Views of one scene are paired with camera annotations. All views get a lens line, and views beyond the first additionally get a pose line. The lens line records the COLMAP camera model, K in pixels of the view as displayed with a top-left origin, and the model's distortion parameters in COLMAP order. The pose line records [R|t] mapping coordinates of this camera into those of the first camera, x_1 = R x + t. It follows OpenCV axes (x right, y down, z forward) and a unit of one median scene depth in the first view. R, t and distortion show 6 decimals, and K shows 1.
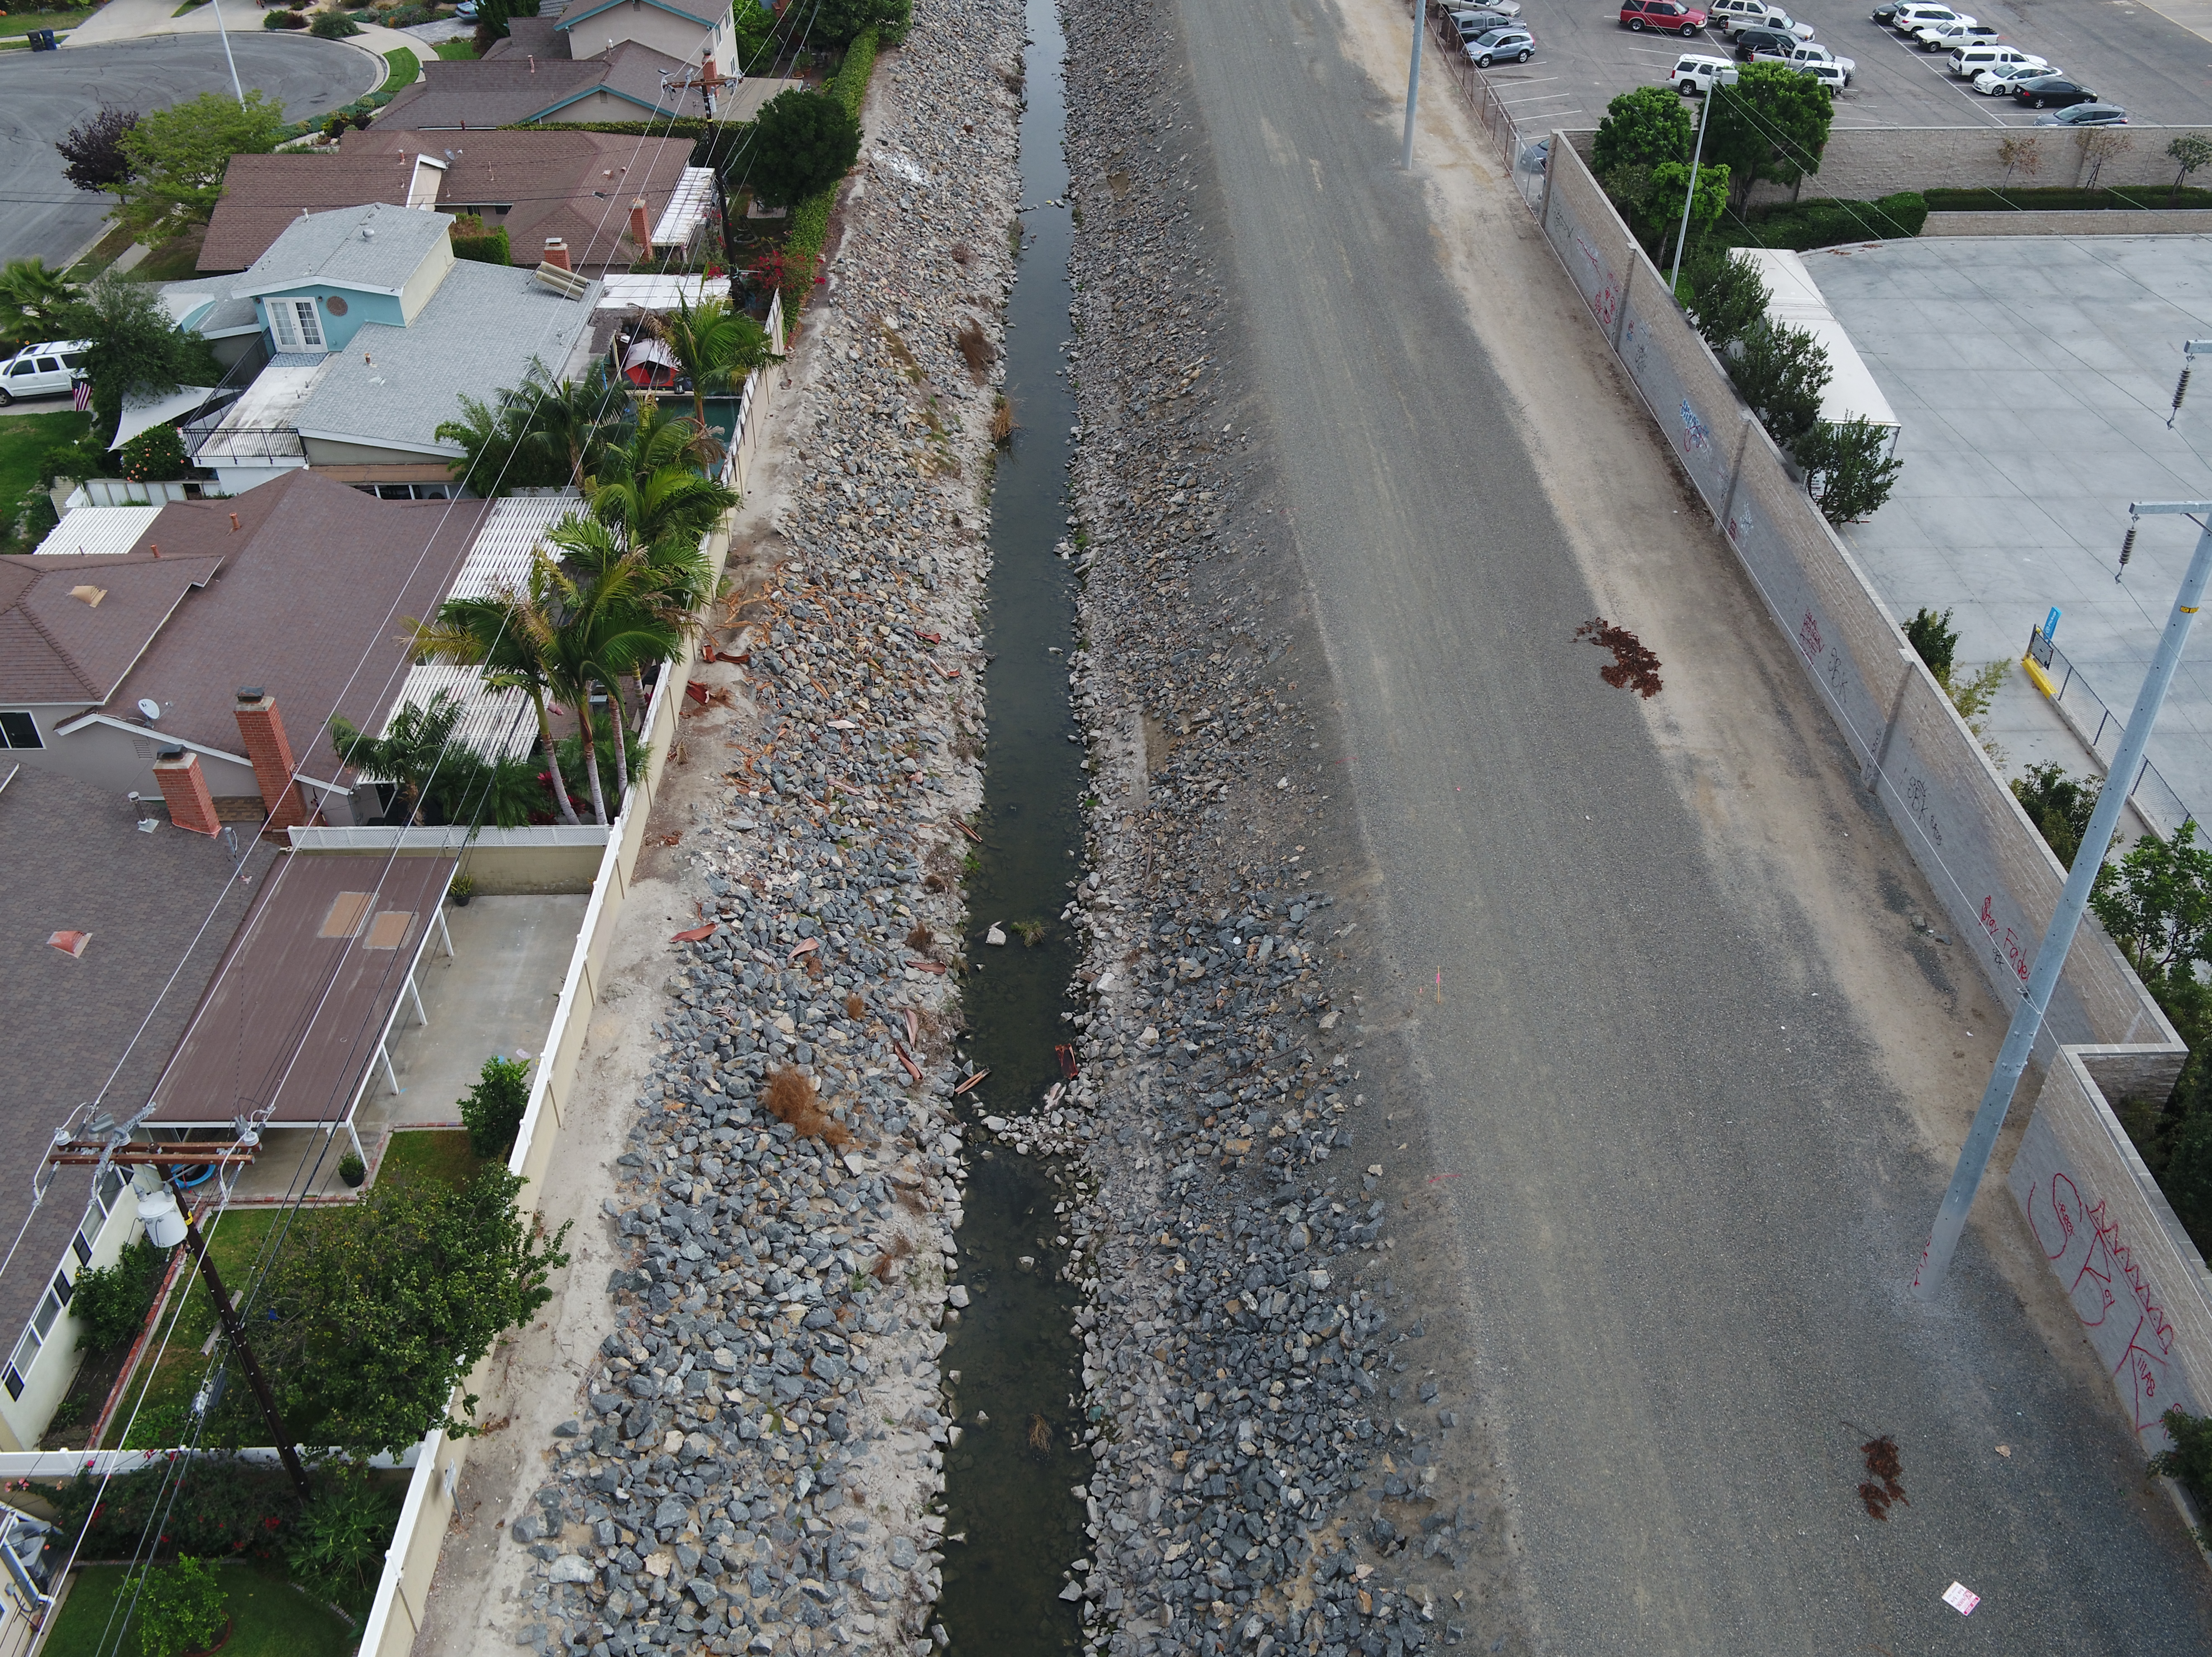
lens RADIAL K [[1921.1, 0, 1106.0], [0, 1921.1, 828.5], [0, 0, 1]] dist [0.001160, 0.001593]
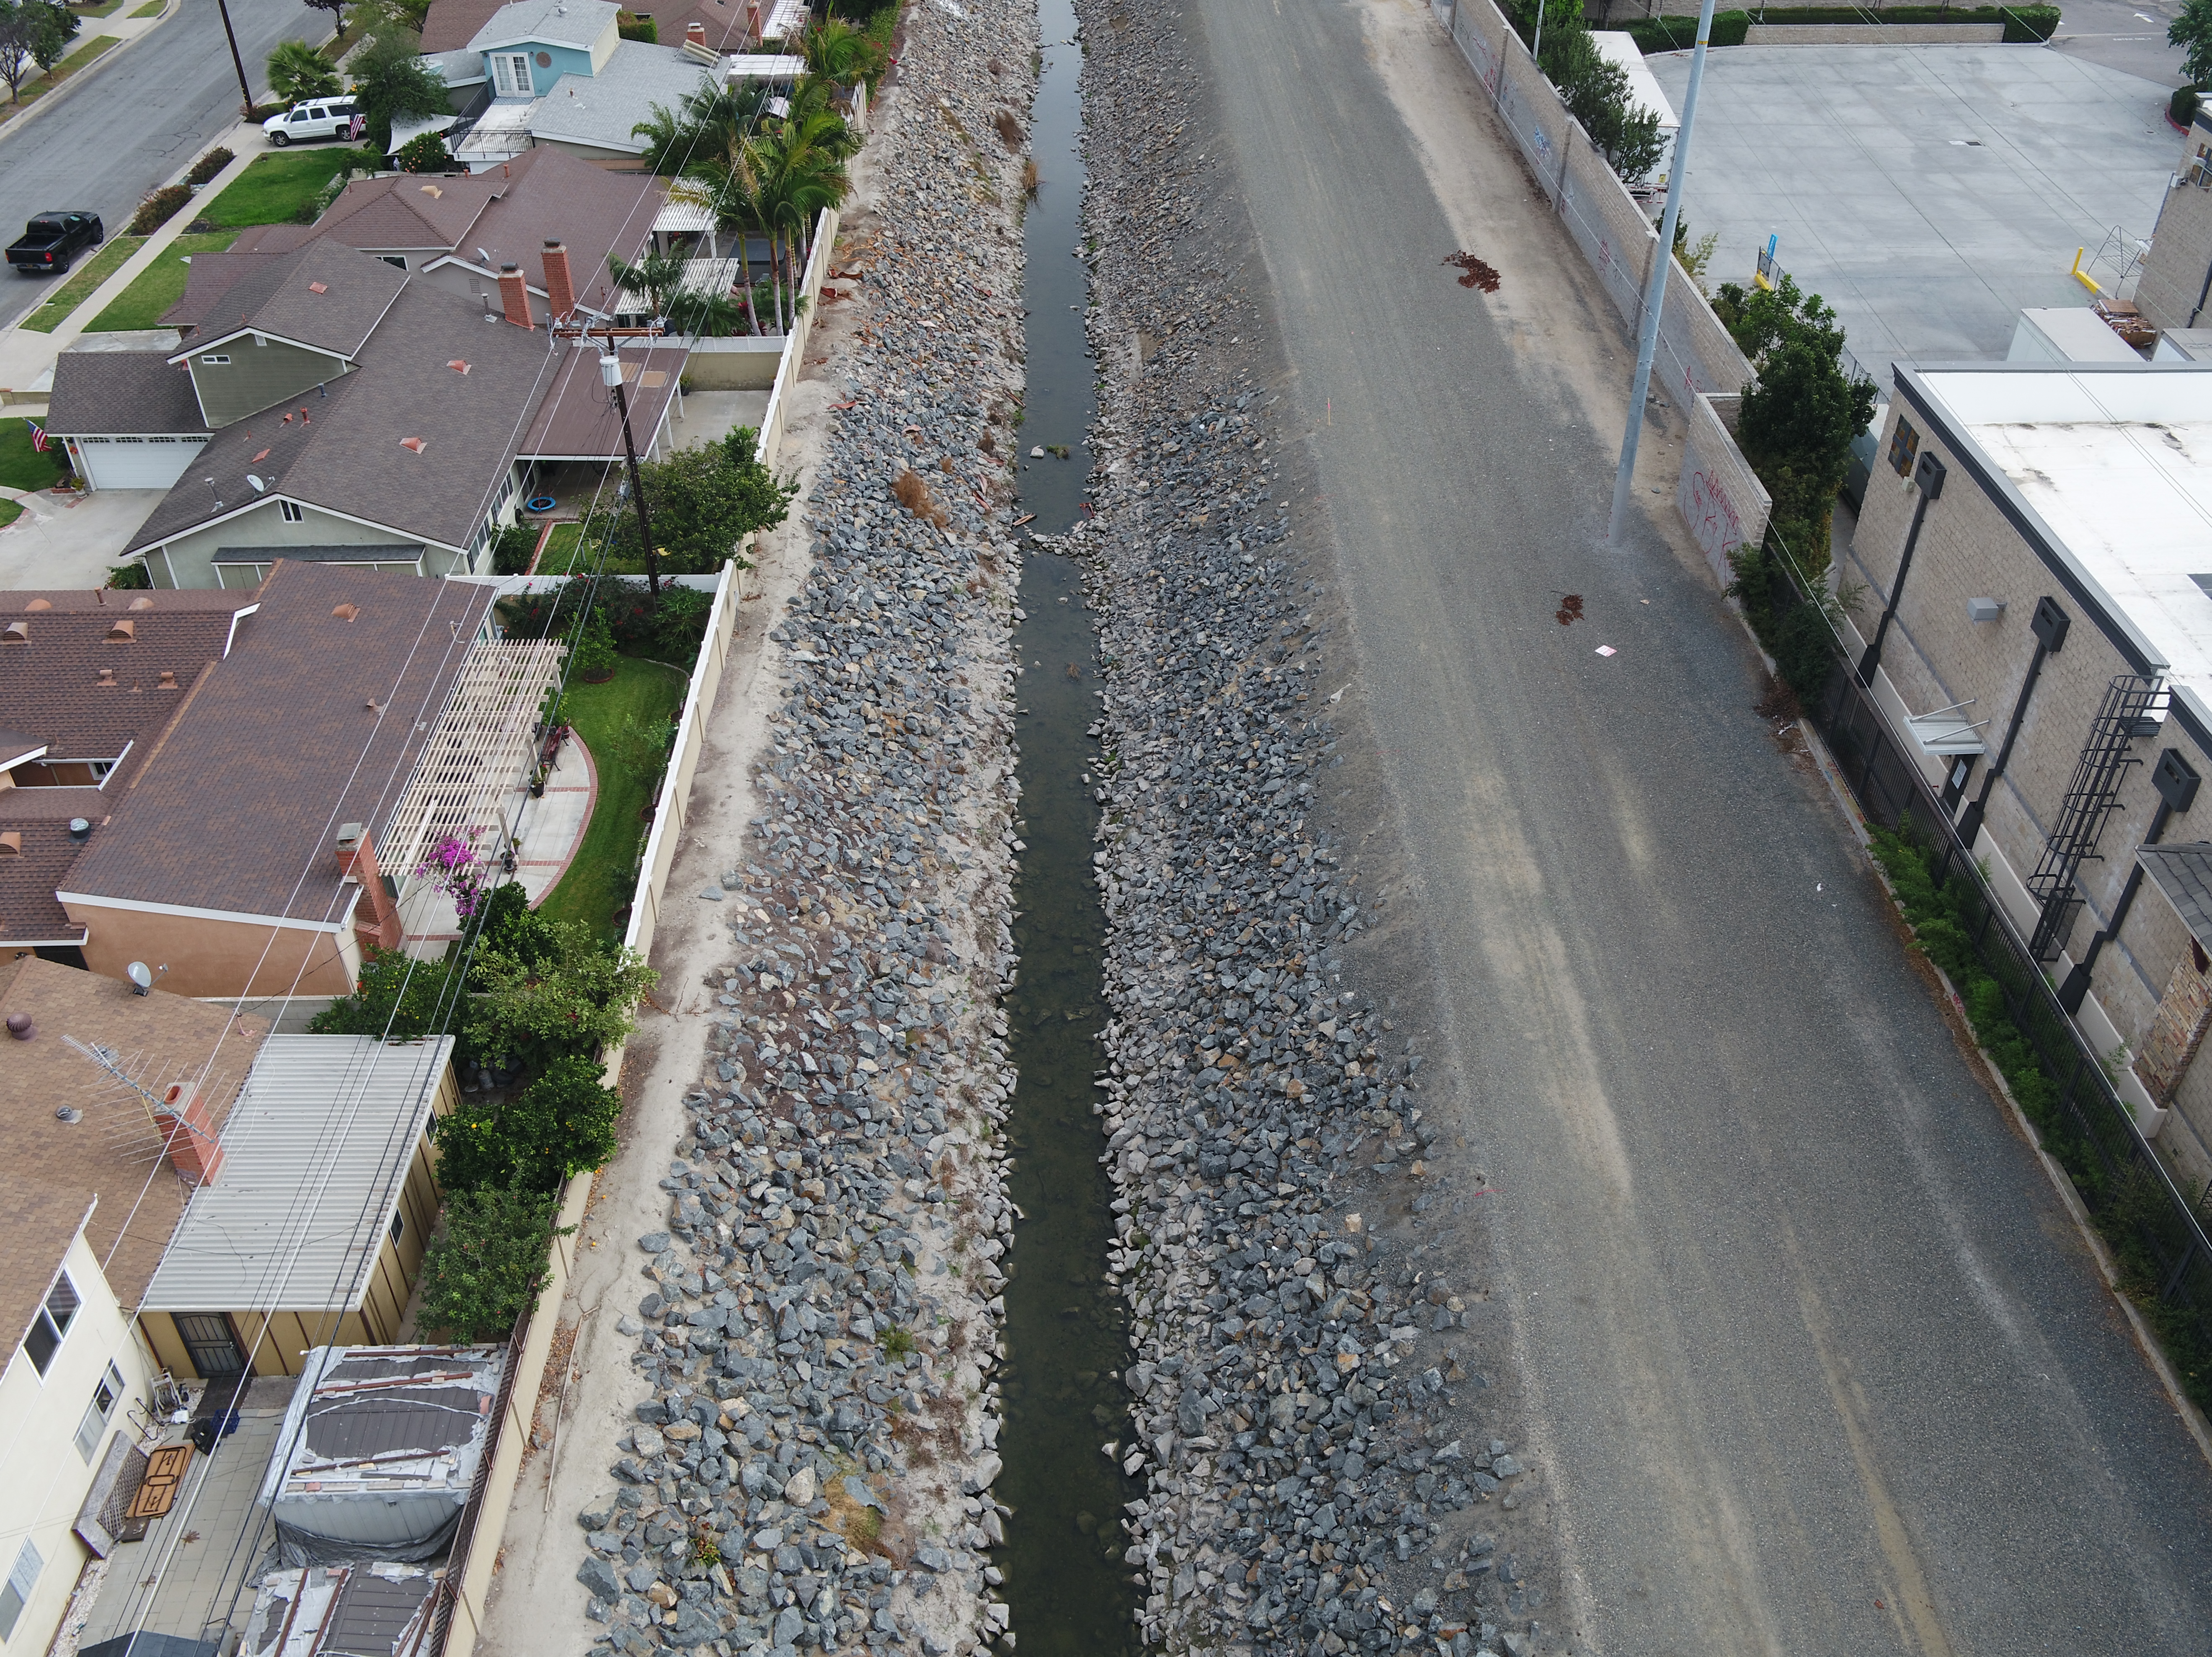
lens RADIAL K [[1921.1, 0, 1106.0], [0, 1921.1, 828.5], [0, 0, 1]] dist [0.001160, 0.001593]
pose [[0.999997, 0.000616, 0.002168, -0.006437], [-0.000622, 0.999996, 0.002829, 0.259050], [-0.002167, -0.002830, 0.999994, -0.347294]]
